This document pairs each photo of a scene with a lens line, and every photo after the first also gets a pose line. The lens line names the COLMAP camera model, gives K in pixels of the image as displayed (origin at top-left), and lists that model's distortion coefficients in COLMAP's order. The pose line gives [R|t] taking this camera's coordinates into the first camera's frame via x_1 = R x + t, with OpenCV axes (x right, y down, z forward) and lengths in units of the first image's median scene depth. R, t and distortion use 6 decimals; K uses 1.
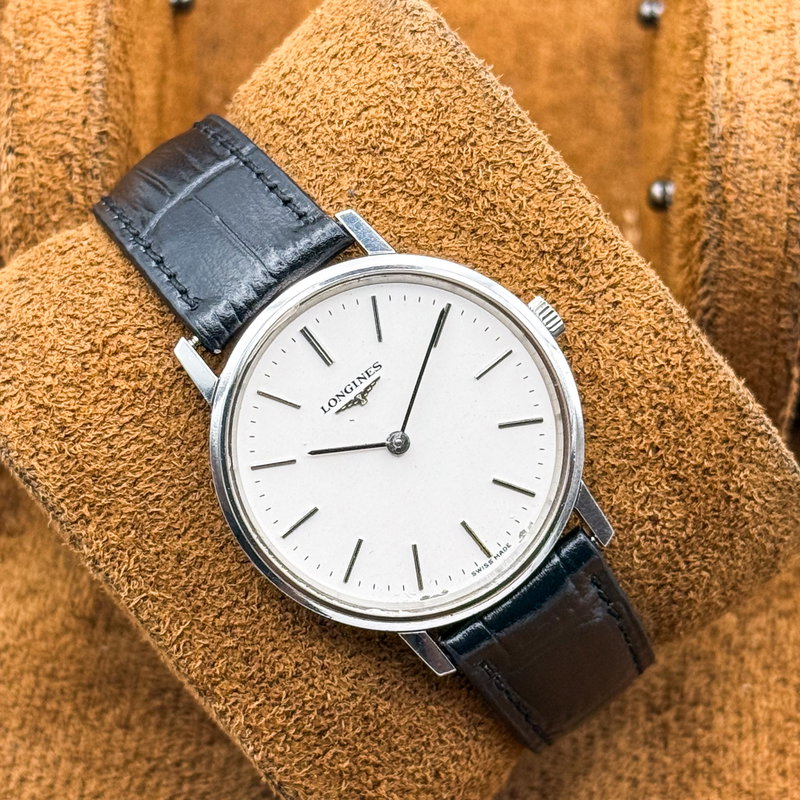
lens RADIAL K [[2687.7, 0, 395.3], [0, 2687.7, 405.3], [0, 0, 1]] dist [-0.045846, 0.000000]
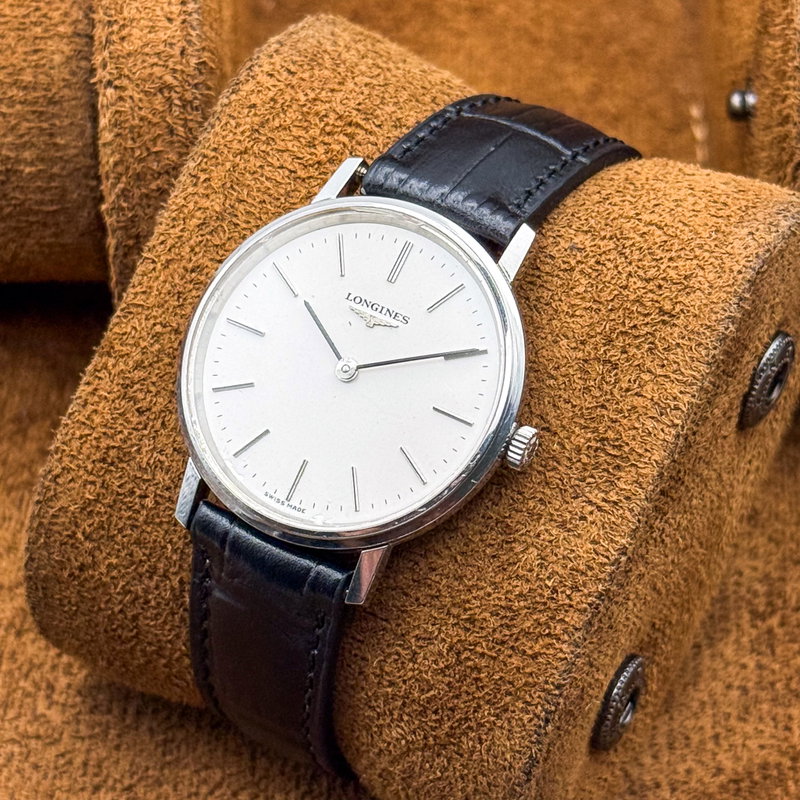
lens RADIAL K [[2687.7, 0, 400.3], [0, 2687.7, 398.3], [0, 0, 1]] dist [-0.045846, 0.000000]
pose [[0.385150, 0.837541, -0.387537, 0.404504], [-0.873045, 0.466774, 0.141118, -0.139678], [0.299084, 0.283985, 0.910989, 0.063471]]
